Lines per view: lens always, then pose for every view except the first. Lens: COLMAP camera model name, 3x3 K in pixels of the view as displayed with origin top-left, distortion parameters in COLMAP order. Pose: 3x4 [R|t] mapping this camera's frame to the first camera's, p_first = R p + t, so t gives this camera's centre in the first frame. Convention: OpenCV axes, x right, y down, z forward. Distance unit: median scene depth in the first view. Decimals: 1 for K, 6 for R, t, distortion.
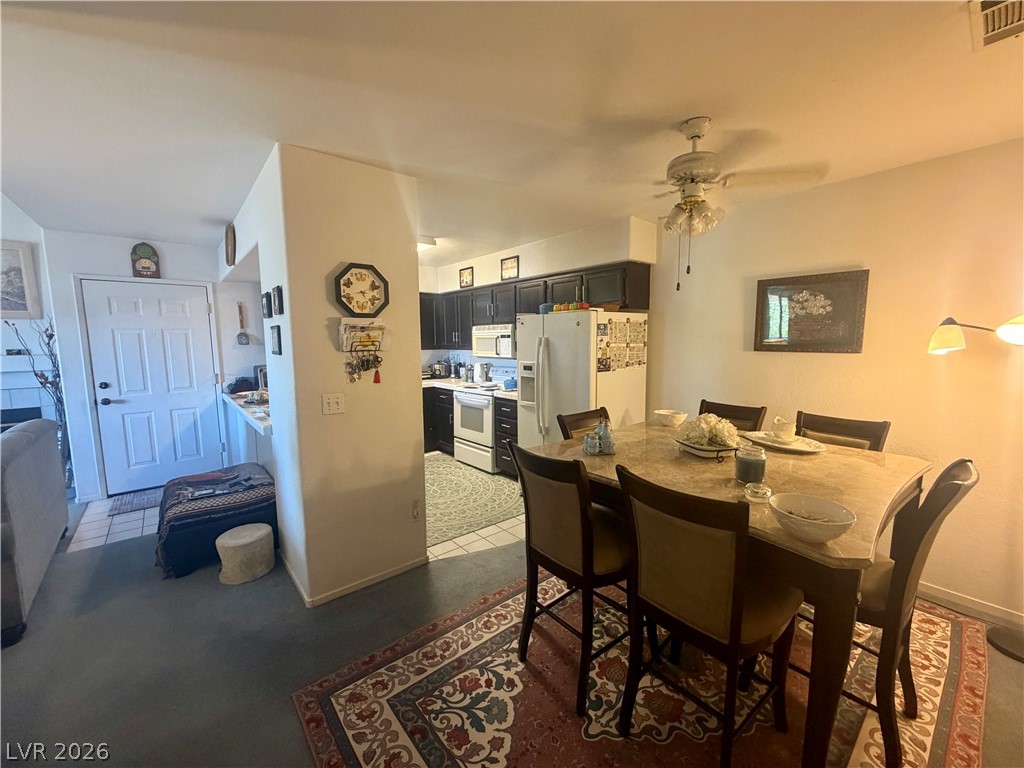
lens RADIAL K [[406.8, 0, 509.9], [0, 406.8, 385.6], [0, 0, 1]] dist [-0.000503, 0.000008]
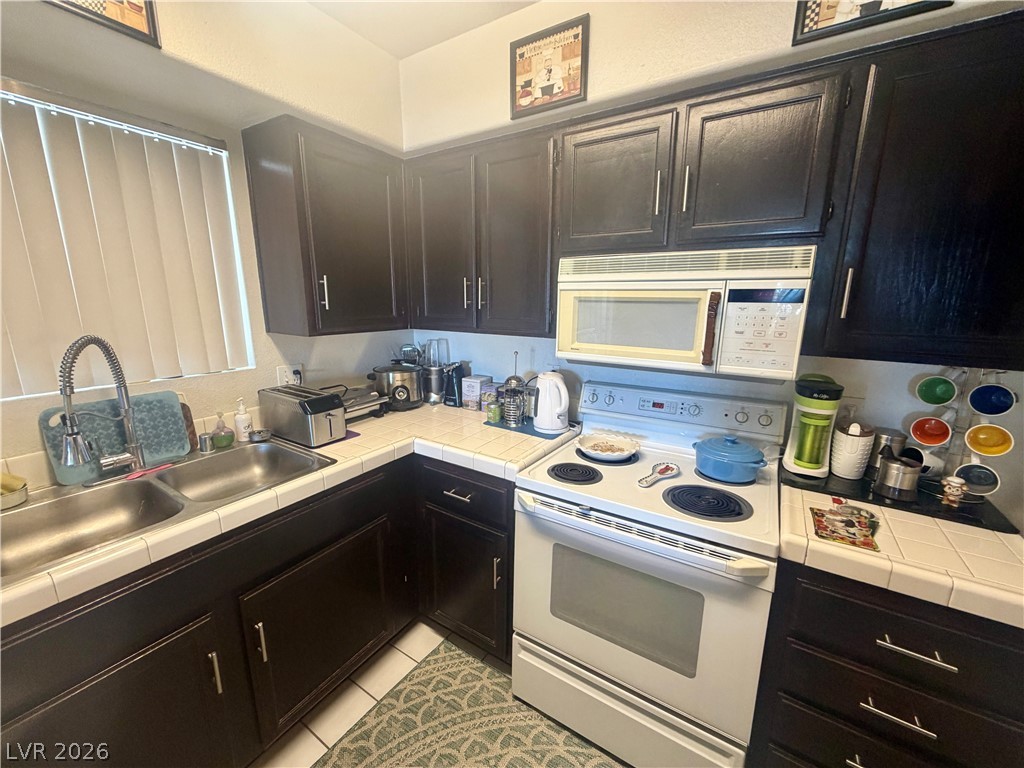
lens RADIAL K [[406.8, 0, 510.2], [0, 406.8, 385.6], [0, 0, 1]] dist [-0.000503, 0.000008]
pose [[0.954033, -0.046247, 0.296113, -0.257817], [0.016547, 0.994644, 0.102031, -0.100924], [-0.299245, -0.092441, 0.949688, 0.860374]]
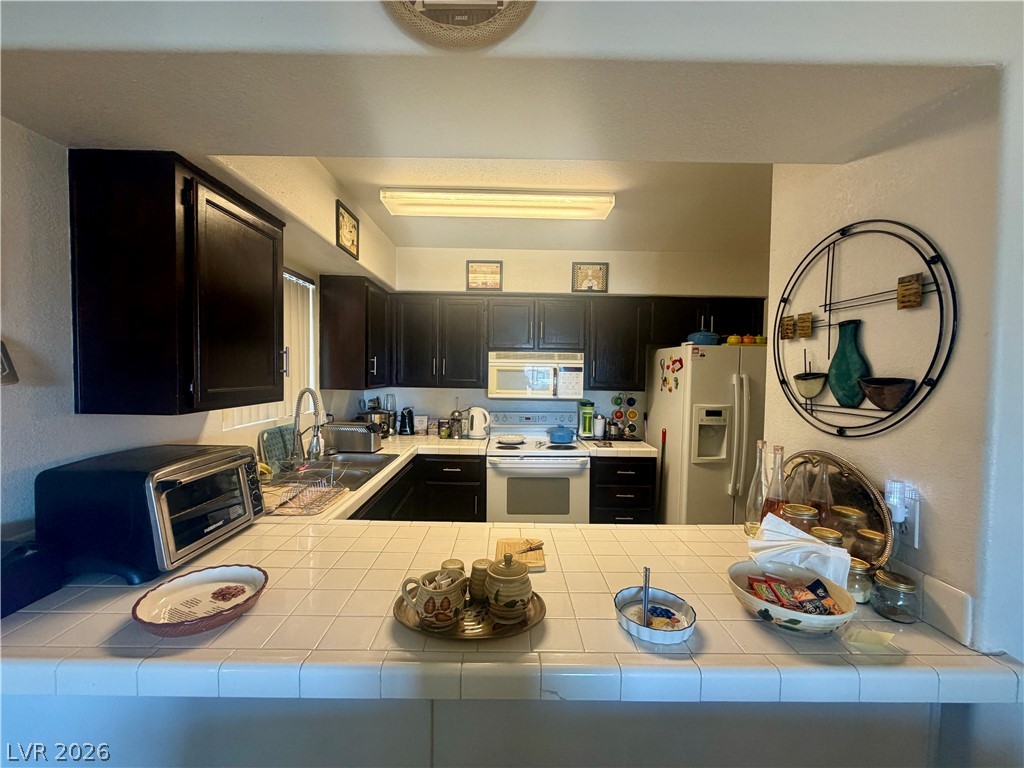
lens RADIAL K [[406.8, 0, 508.5], [0, 406.8, 386.7], [0, 0, 1]] dist [-0.000503, 0.000008]
pose [[0.642642, -0.011113, 0.766086, -0.671789], [0.065560, 0.997025, -0.040533, -0.074487], [-0.763356, 0.076273, 0.641459, 0.675905]]
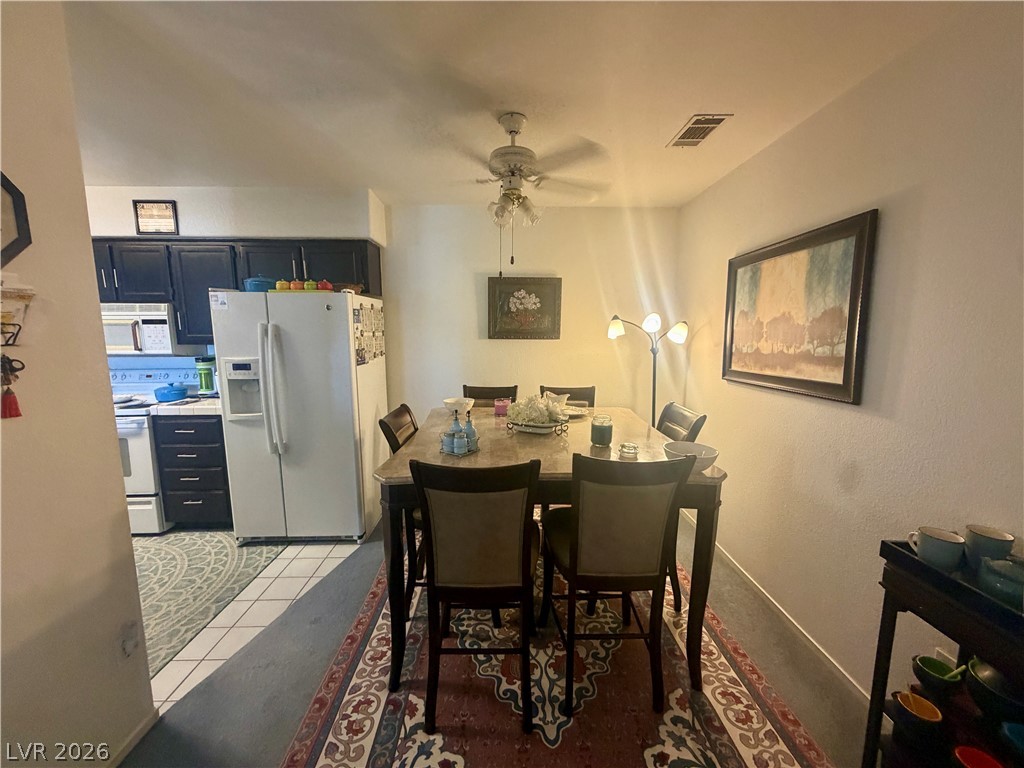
lens RADIAL K [[406.8, 0, 509.9], [0, 406.8, 385.1], [0, 0, 1]] dist [-0.000503, 0.000008]
pose [[0.622541, -0.099914, 0.776183, -0.185170], [0.083266, 0.994643, 0.061251, -0.013623], [-0.778145, 0.026498, 0.627525, 0.161452]]
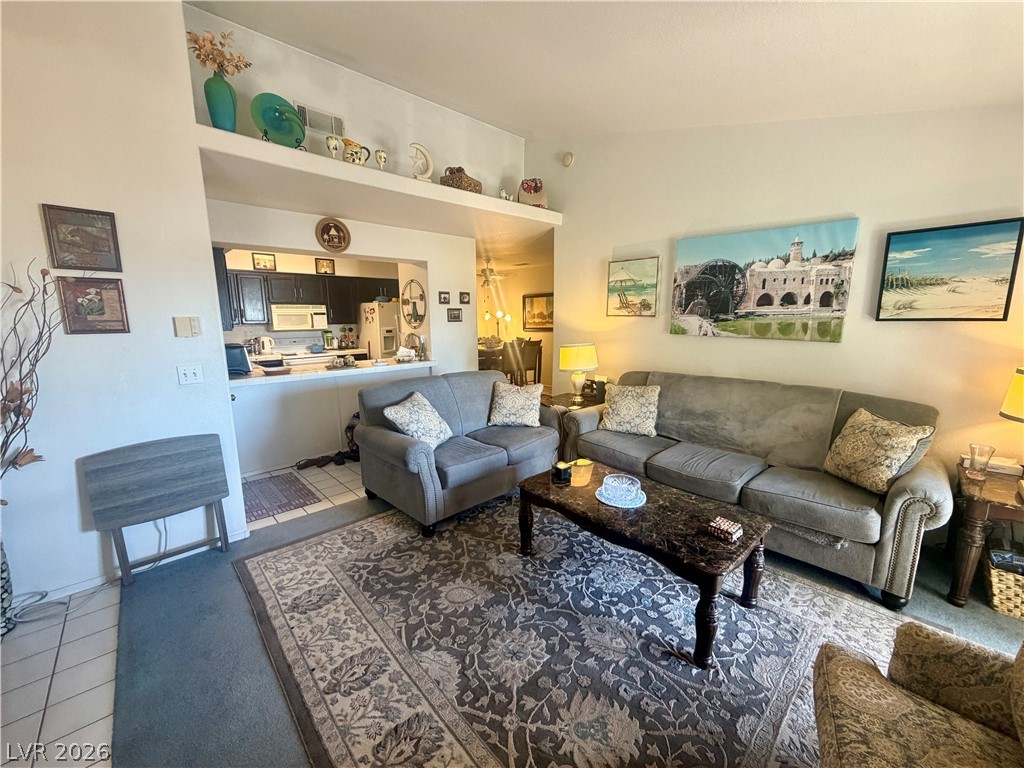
lens RADIAL K [[406.8, 0, 509.5], [0, 406.8, 385.5], [0, 0, 1]] dist [-0.000503, 0.000008]
pose [[-0.047518, -0.163331, 0.985426, -1.561576], [0.117275, 0.978805, 0.167889, -0.040888], [-0.991962, 0.123544, -0.027356, 0.454343]]
